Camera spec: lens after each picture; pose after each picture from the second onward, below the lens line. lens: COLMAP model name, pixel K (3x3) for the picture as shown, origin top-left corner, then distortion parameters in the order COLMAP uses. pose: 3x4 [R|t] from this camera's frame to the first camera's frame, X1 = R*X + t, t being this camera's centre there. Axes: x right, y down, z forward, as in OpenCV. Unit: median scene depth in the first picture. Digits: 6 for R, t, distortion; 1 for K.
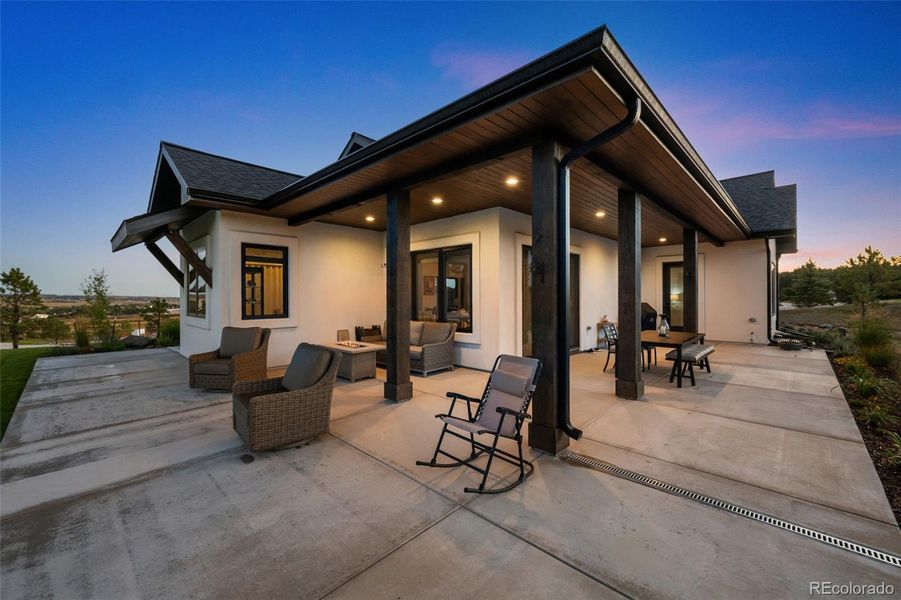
lens RADIAL K [[367.4, 0, 448.9], [0, 367.4, 293.6], [0, 0, 1]] dist [-0.000848, 0.000033]
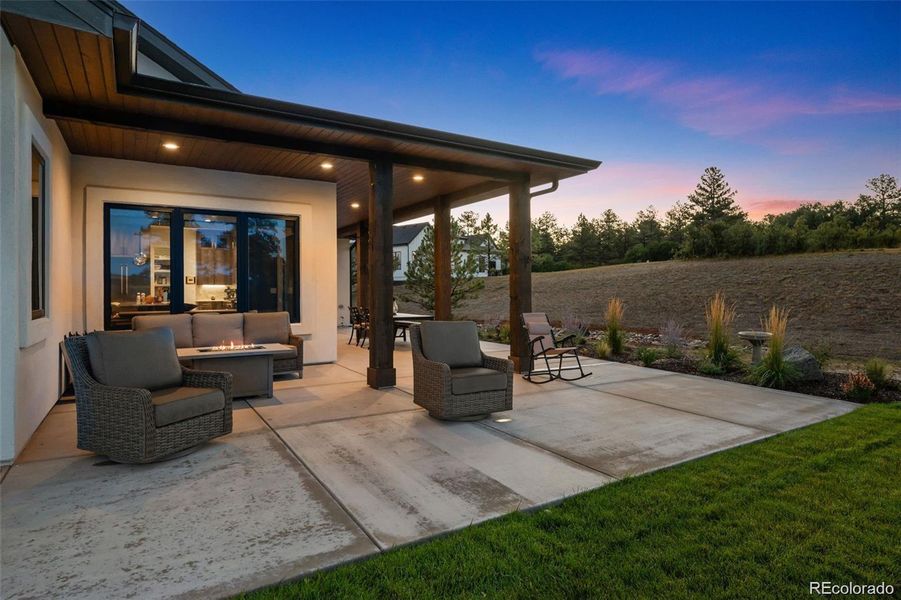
lens RADIAL K [[503.9, 0, 450.5], [0, 503.9, 300.0], [0, 0, 1]] dist [-0.000221, 0.000264]
pose [[0.236508, -0.013956, 0.971529, -0.953331], [-0.002977, 0.999882, 0.015088, 0.035631], [-0.971625, -0.006461, 0.236438, 0.379869]]
